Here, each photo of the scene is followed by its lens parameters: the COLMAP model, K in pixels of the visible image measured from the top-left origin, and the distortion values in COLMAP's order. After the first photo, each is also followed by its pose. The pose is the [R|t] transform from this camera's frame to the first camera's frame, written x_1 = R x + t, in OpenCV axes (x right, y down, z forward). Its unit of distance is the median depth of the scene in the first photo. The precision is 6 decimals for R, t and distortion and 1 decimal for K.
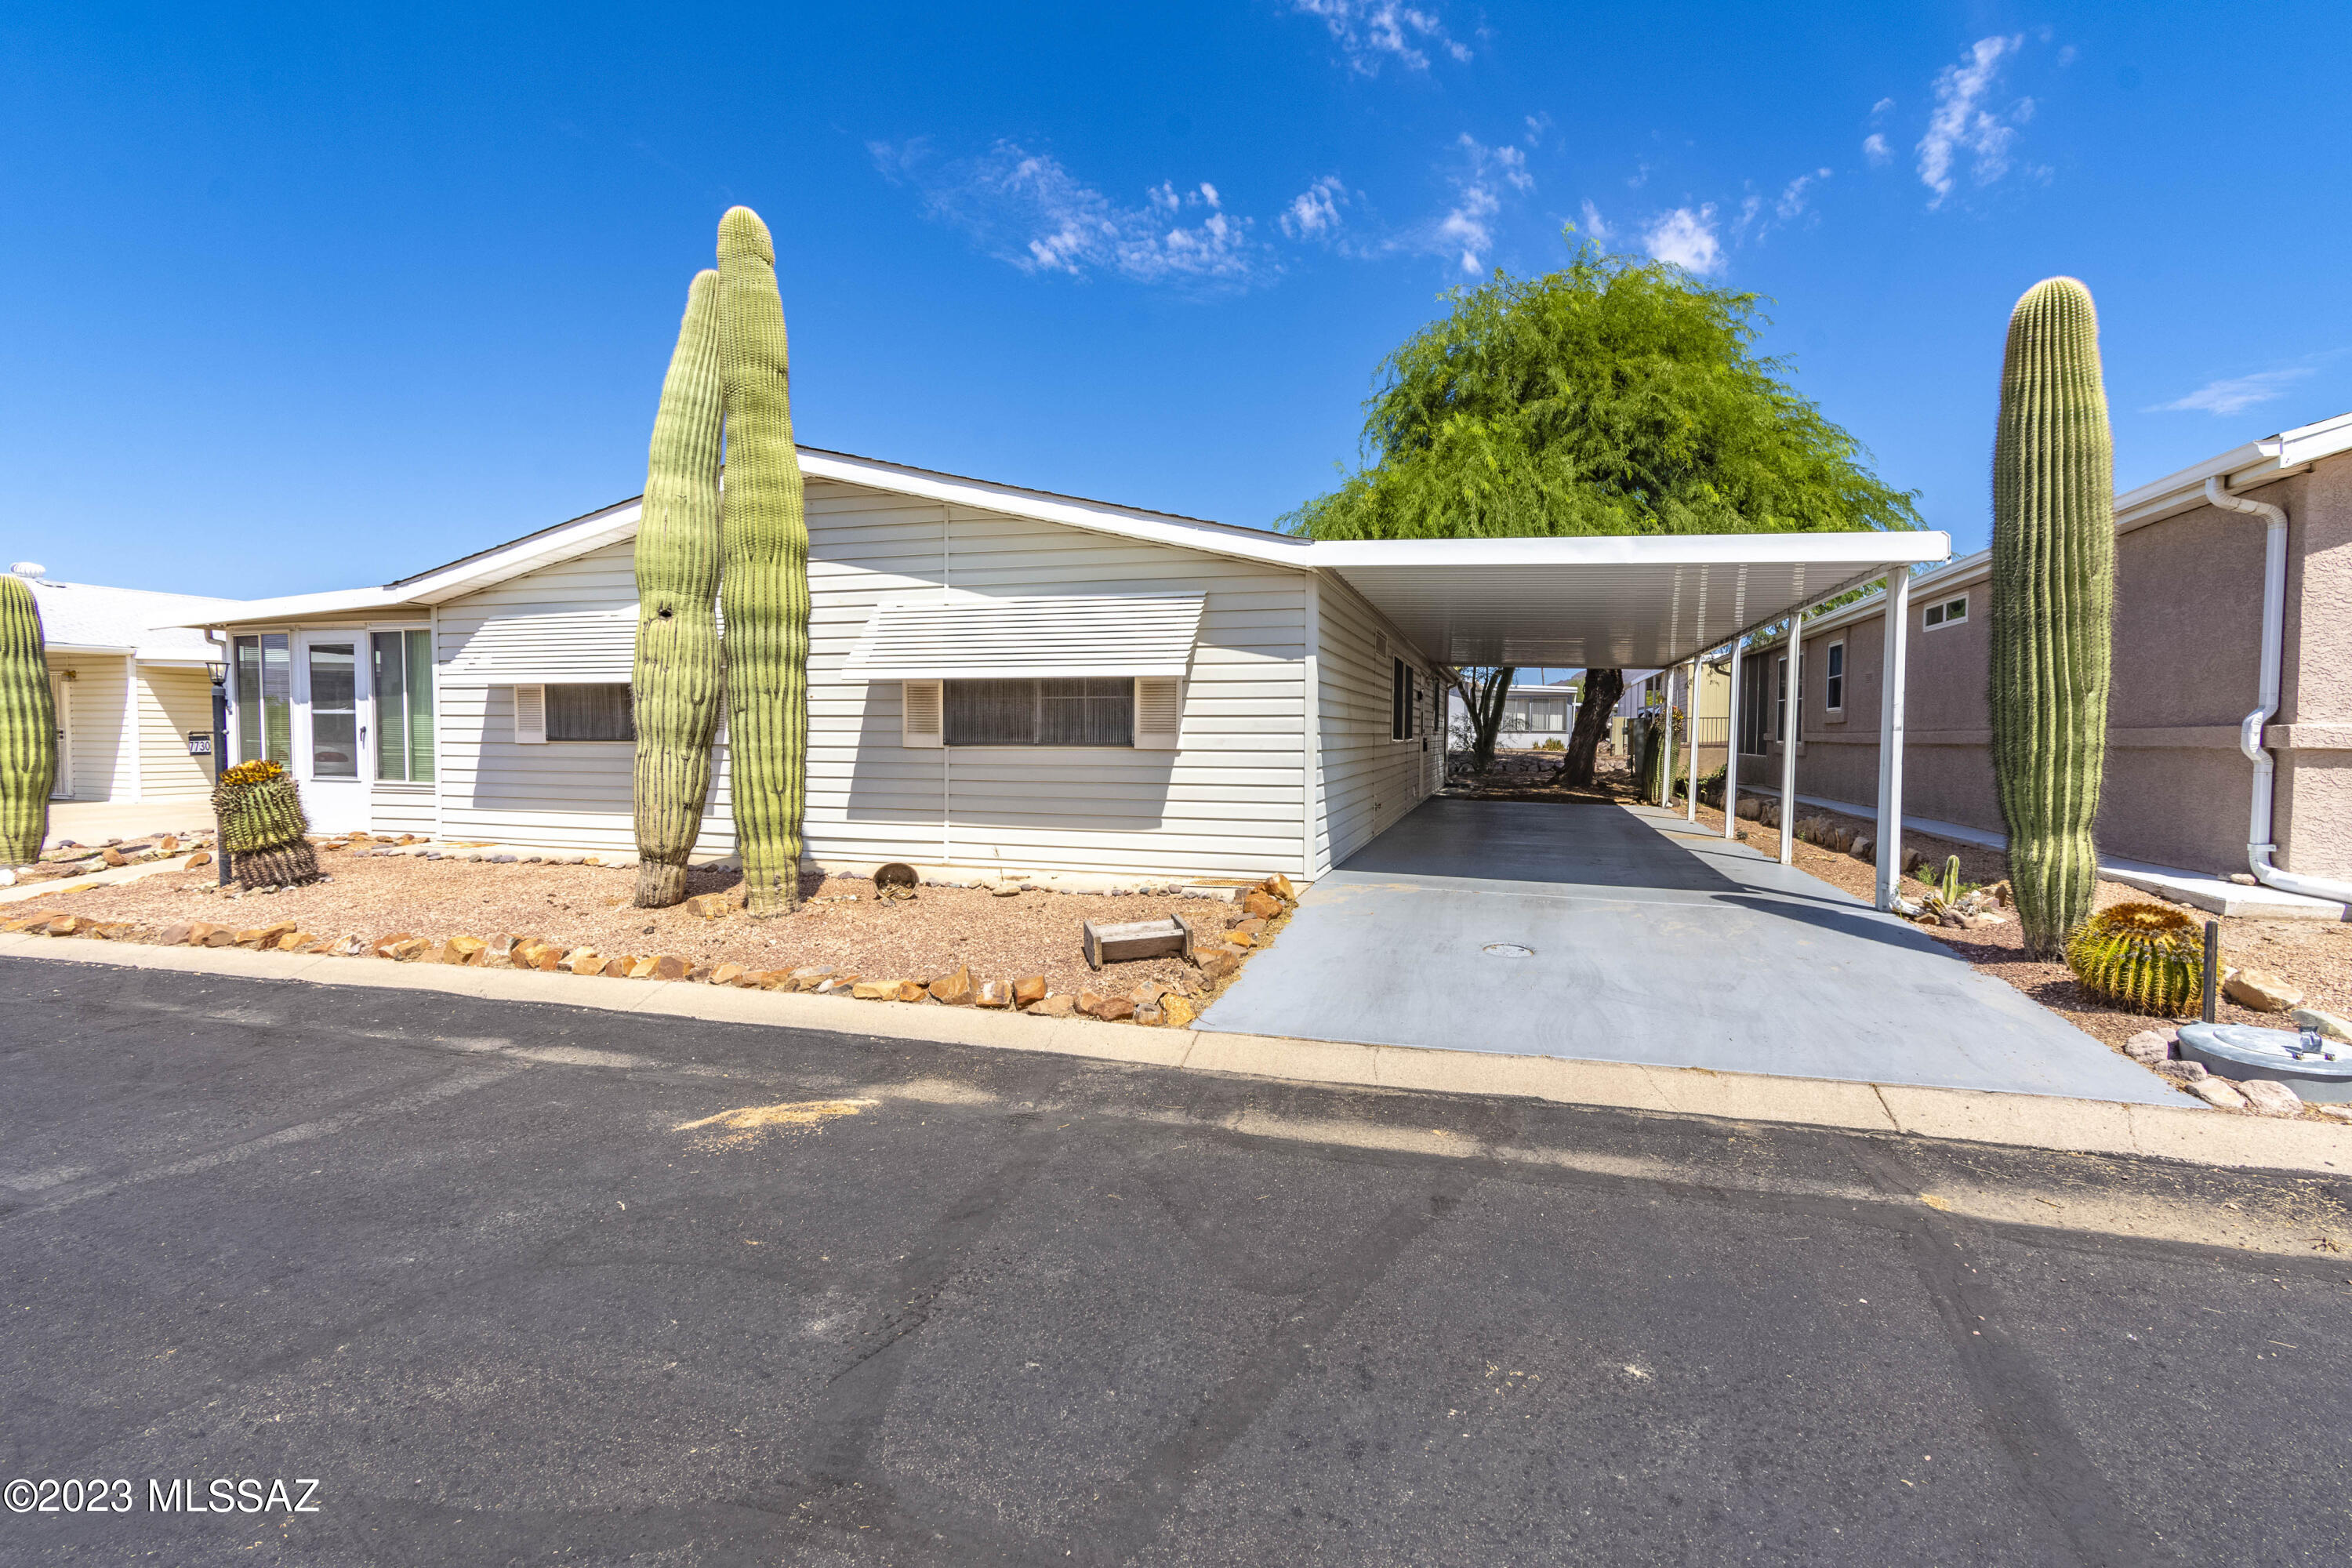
lens RADIAL K [[1111.6, 0, 1122.9], [0, 1111.6, 792.4], [0, 0, 1]] dist [-0.002069, -0.000278]
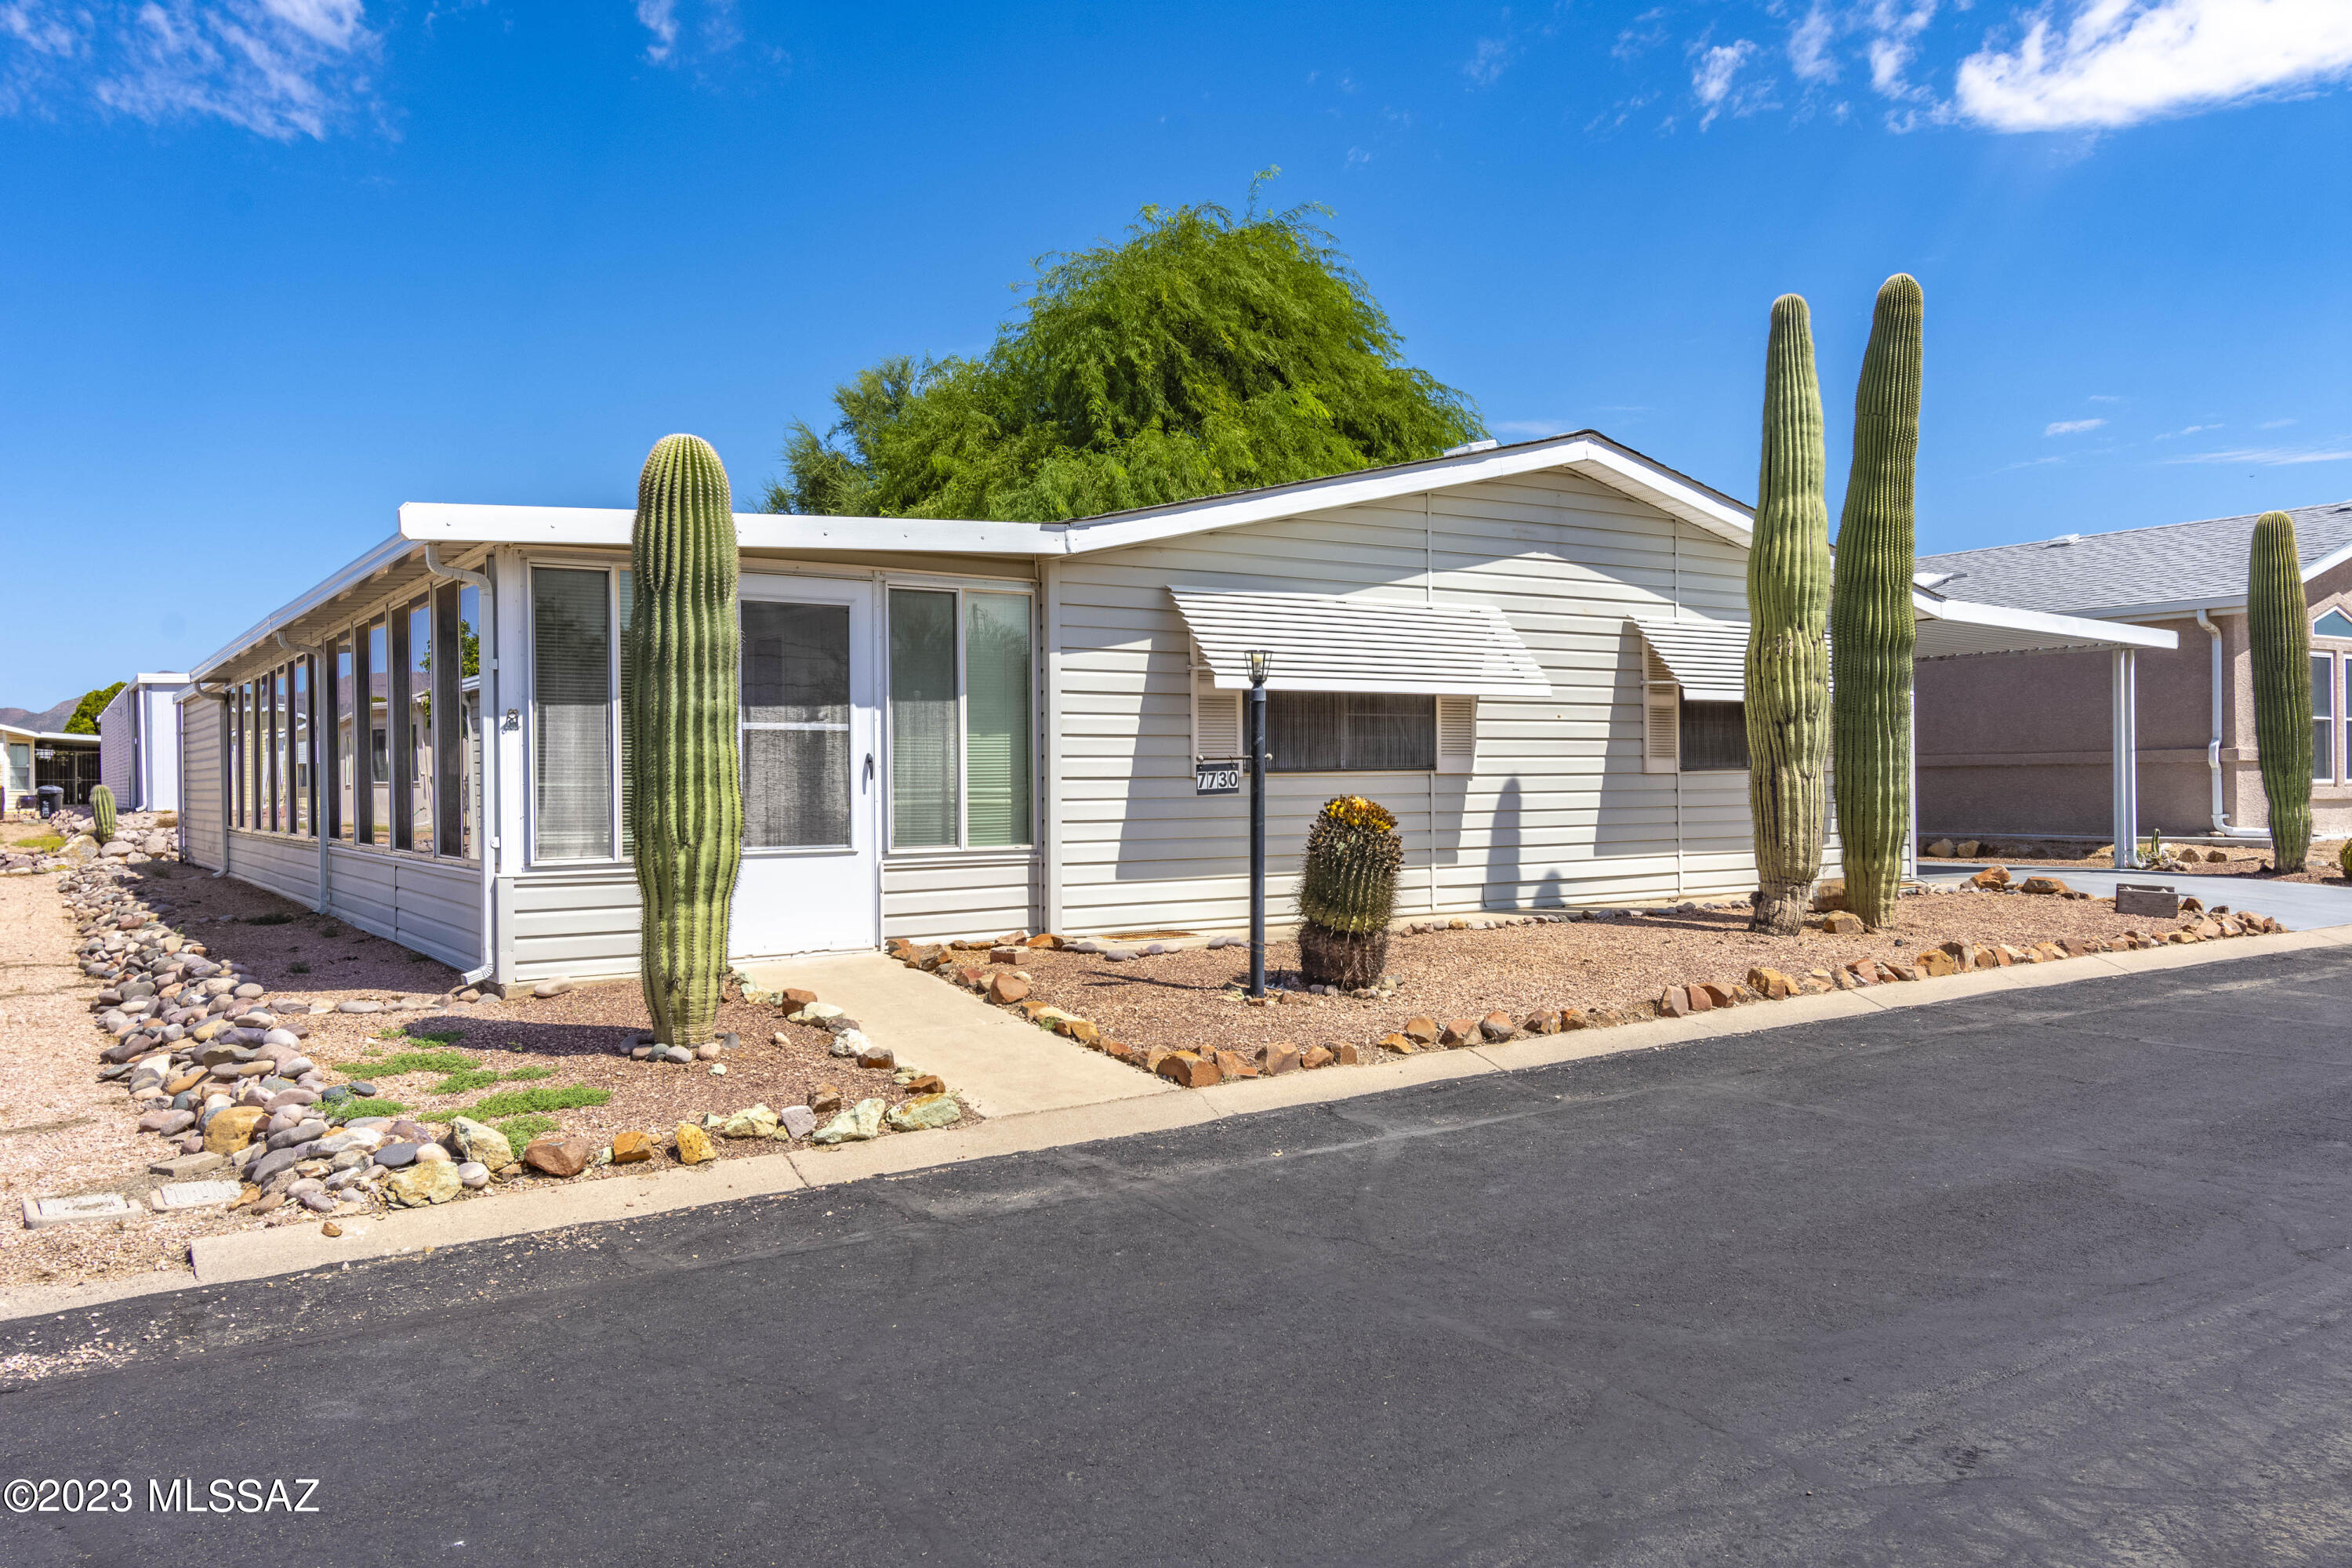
lens RADIAL K [[1746.6, 0, 1175.0], [0, 1746.6, 779.3], [0, 0, 1]] dist [0.010491, 0.001151]
pose [[0.611310, -0.017444, 0.791199, -1.242311], [0.044340, 0.998942, -0.012235, -0.027542], [-0.790148, 0.042561, 0.611437, 0.328390]]
